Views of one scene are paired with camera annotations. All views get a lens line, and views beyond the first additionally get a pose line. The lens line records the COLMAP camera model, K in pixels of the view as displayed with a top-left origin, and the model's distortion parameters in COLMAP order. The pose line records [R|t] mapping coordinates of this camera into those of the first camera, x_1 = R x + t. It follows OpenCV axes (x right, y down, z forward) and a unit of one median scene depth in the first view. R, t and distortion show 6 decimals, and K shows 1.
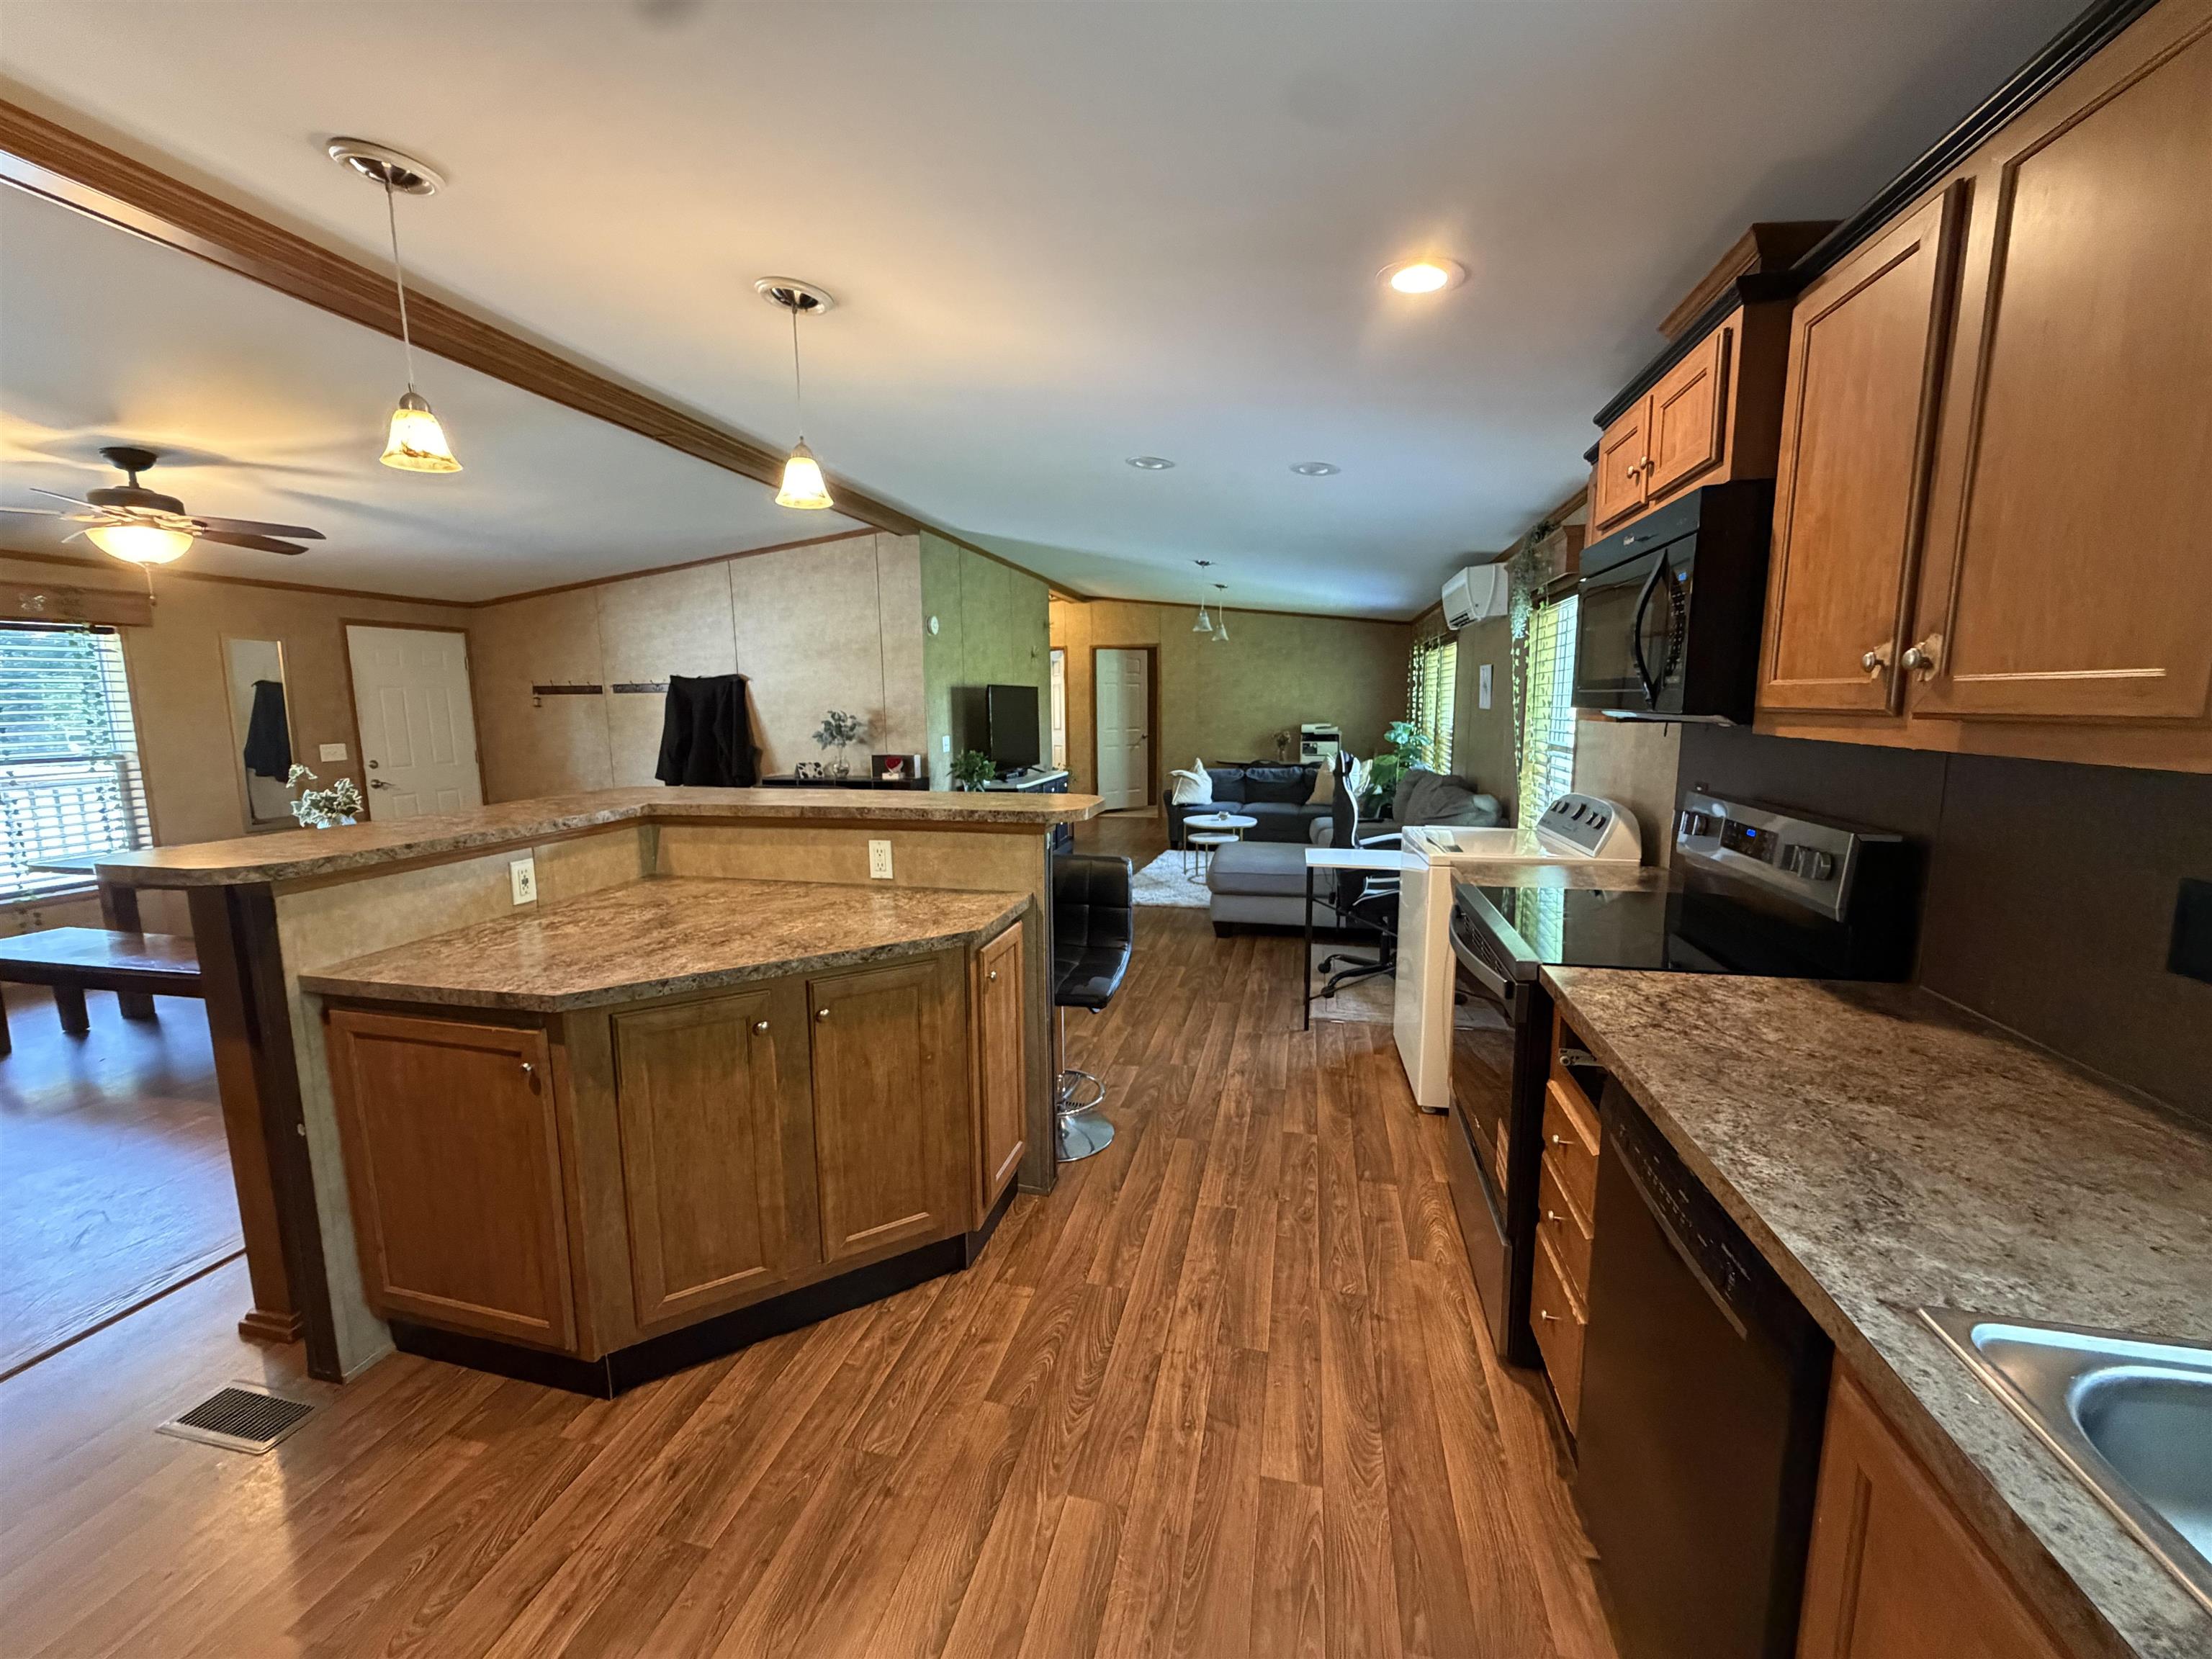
lens RADIAL K [[881.7, 0, 1099.0], [0, 881.7, 826.7], [0, 0, 1]] dist [0.001239, 0.000320]
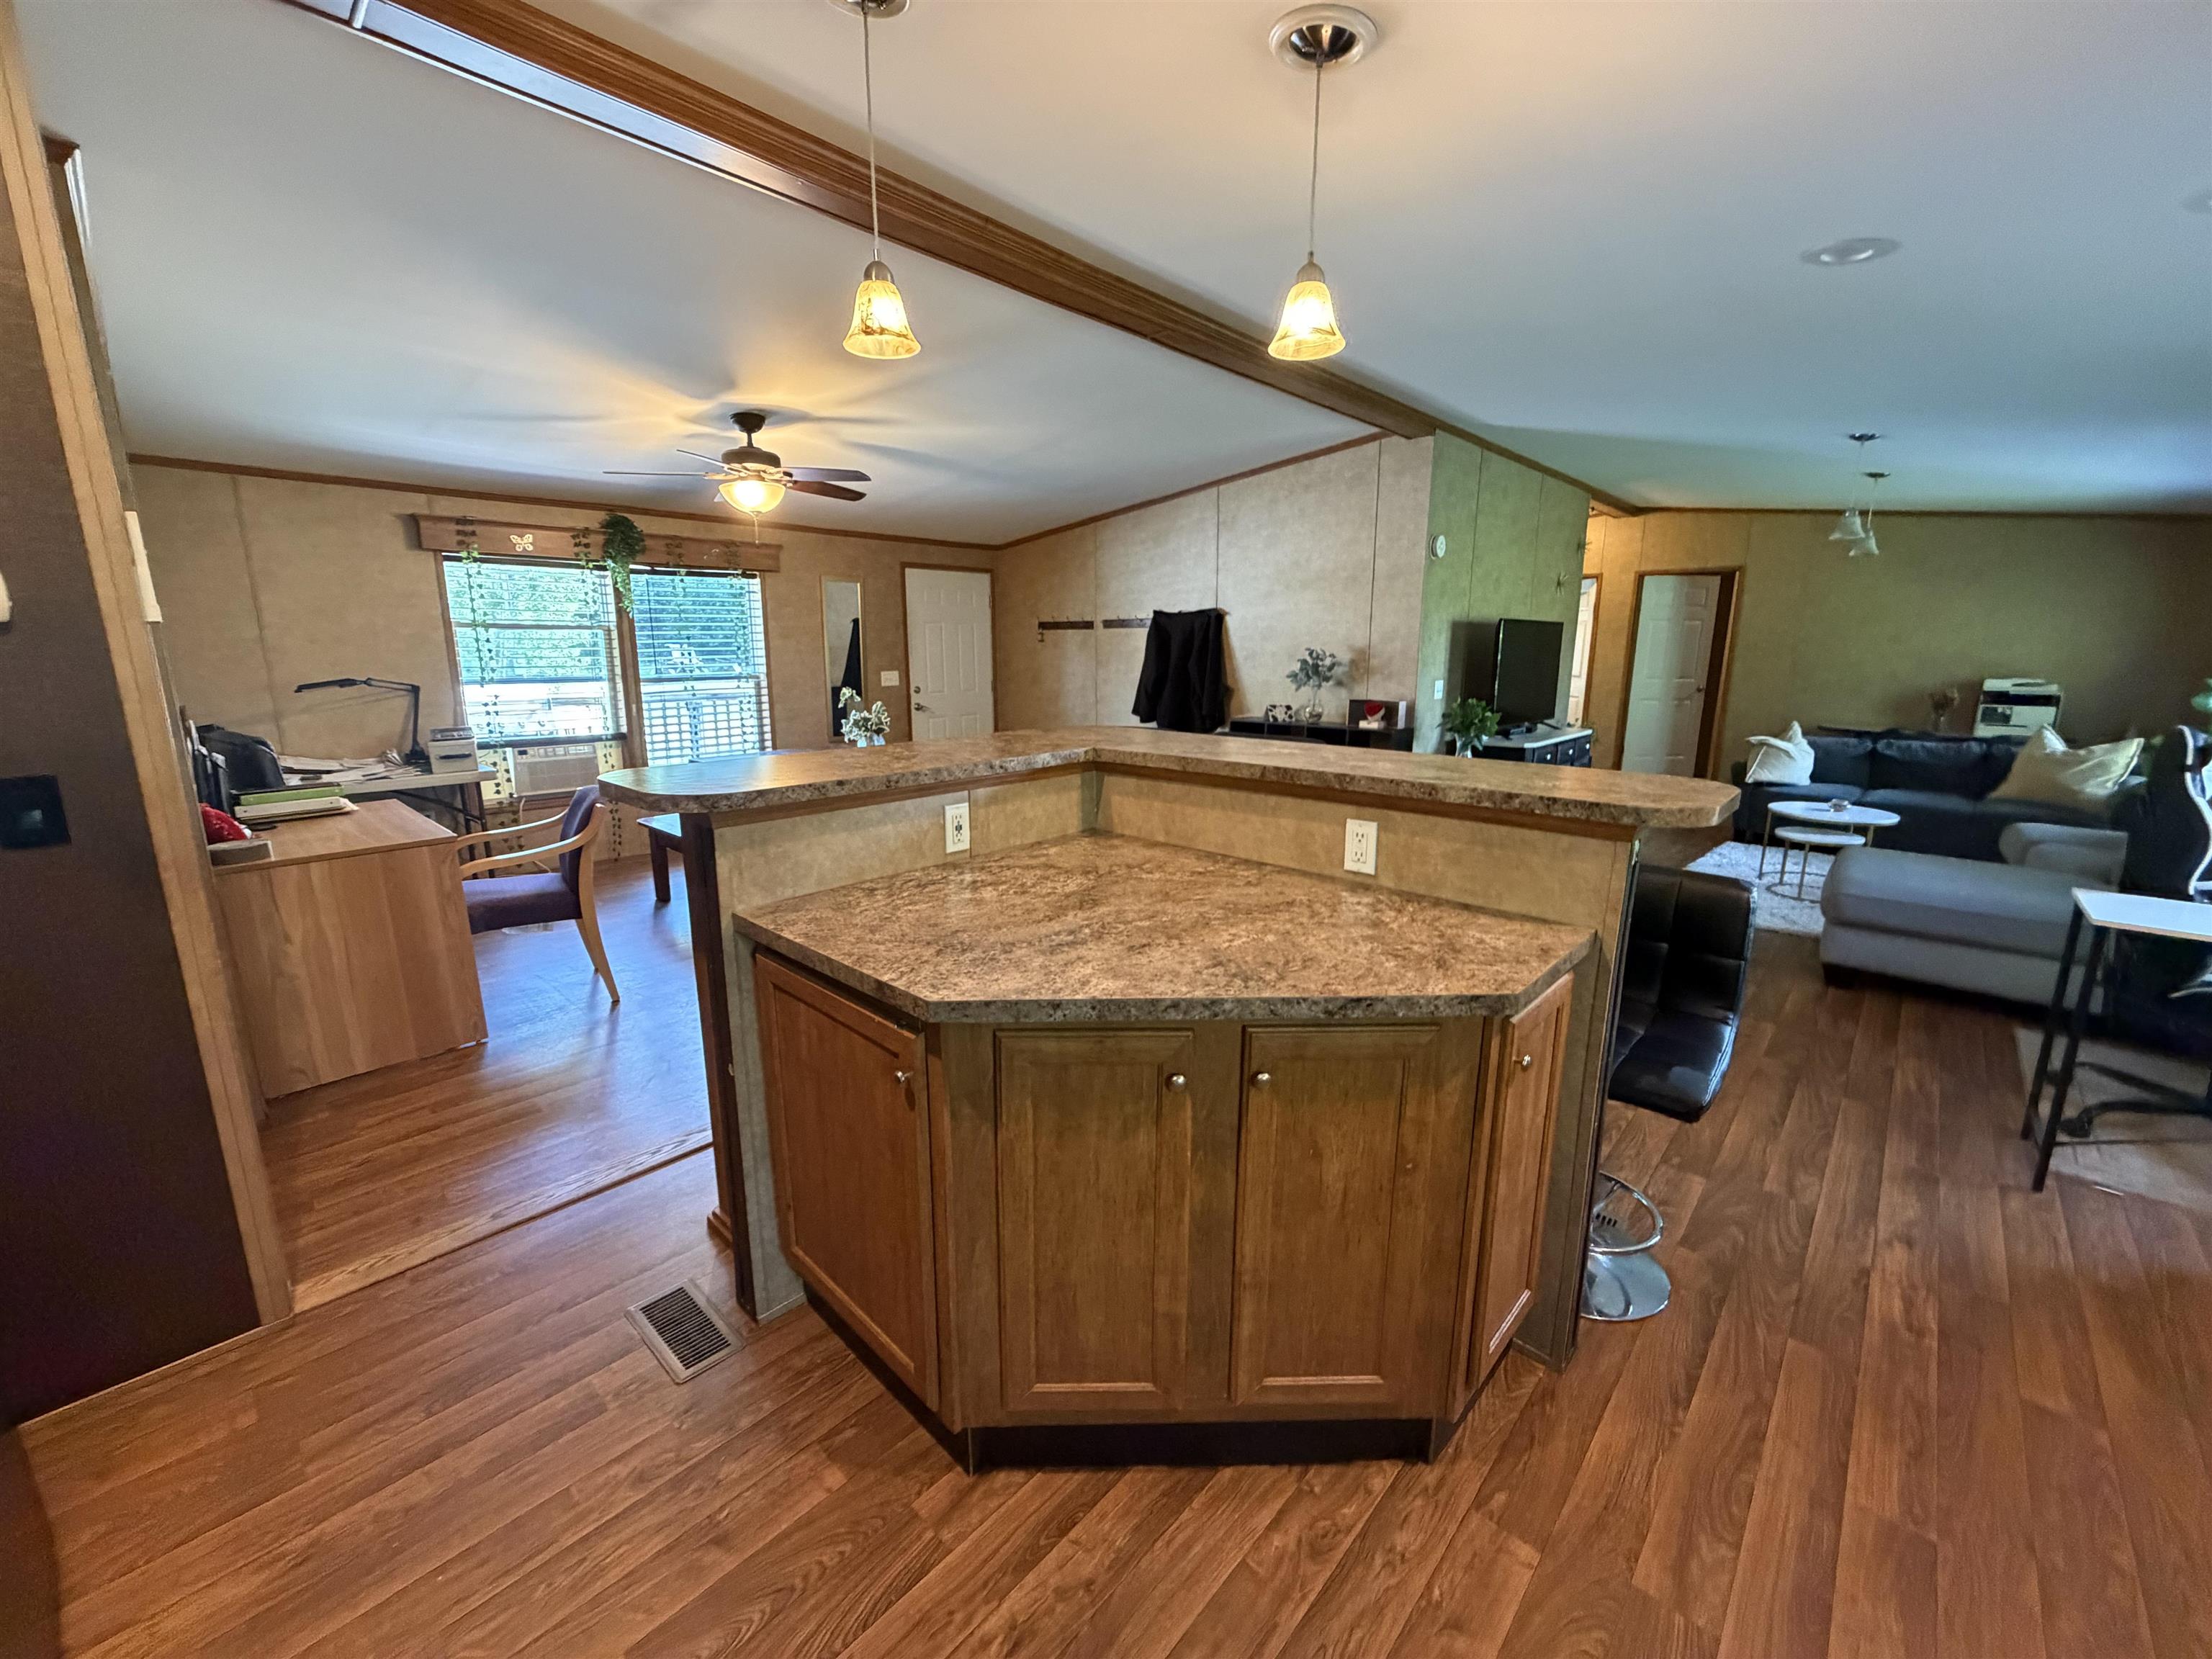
lens RADIAL K [[881.7, 0, 1101.7], [0, 881.7, 827.1], [0, 0, 1]] dist [0.000102, 0.000410]
pose [[0.869016, 0.110761, -0.482228, -0.086951], [-0.079356, 0.993206, 0.085120, -0.024644], [0.488380, -0.035703, 0.871901, 0.270921]]
